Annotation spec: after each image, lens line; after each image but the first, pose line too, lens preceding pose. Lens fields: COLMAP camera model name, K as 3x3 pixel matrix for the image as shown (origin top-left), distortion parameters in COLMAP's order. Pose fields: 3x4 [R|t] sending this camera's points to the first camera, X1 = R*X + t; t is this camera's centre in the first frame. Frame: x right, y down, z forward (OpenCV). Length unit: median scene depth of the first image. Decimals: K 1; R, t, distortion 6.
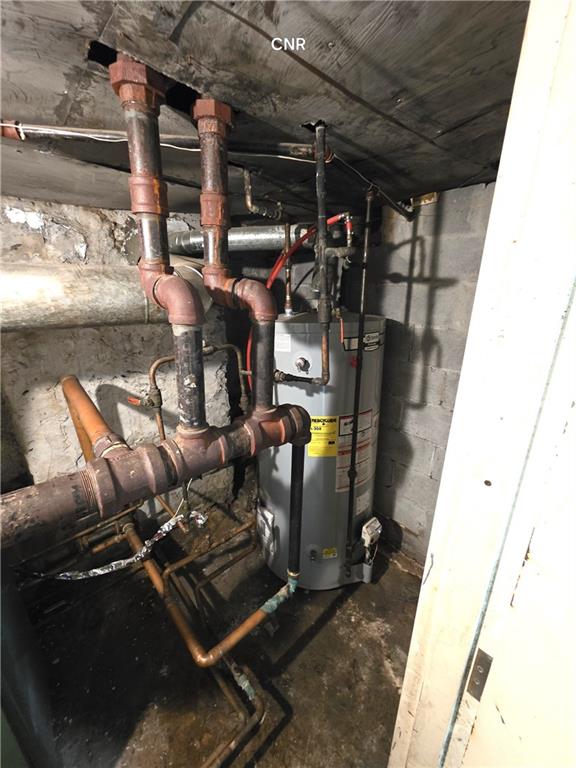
lens RADIAL K [[305.7, 0, 288.2], [0, 305.7, 383.8], [0, 0, 1]] dist [0.004453, -0.000831]
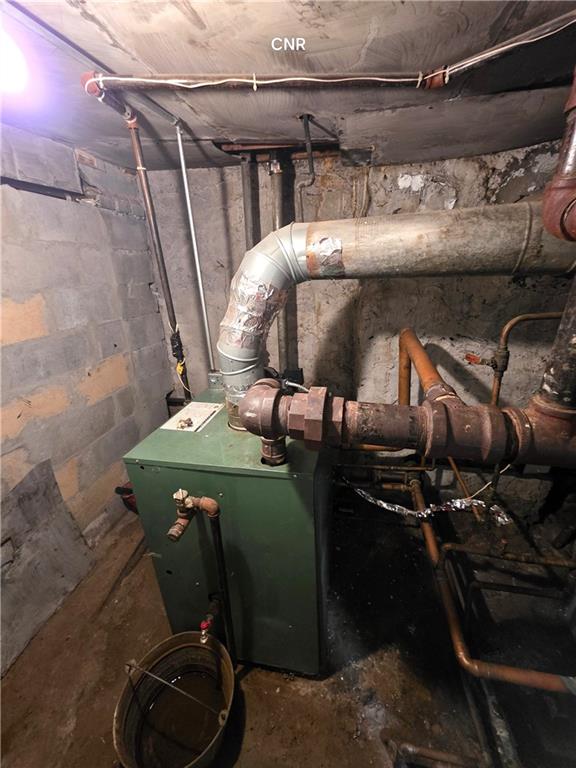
lens RADIAL K [[305.7, 0, 290.0], [0, 305.7, 383.9], [0, 0, 1]] dist [0.004453, -0.000831]
pose [[0.592152, 0.263974, -0.761363, -0.086175], [-0.205681, 0.963039, 0.173928, 0.061825], [0.779135, 0.053606, 0.624560, 0.009015]]
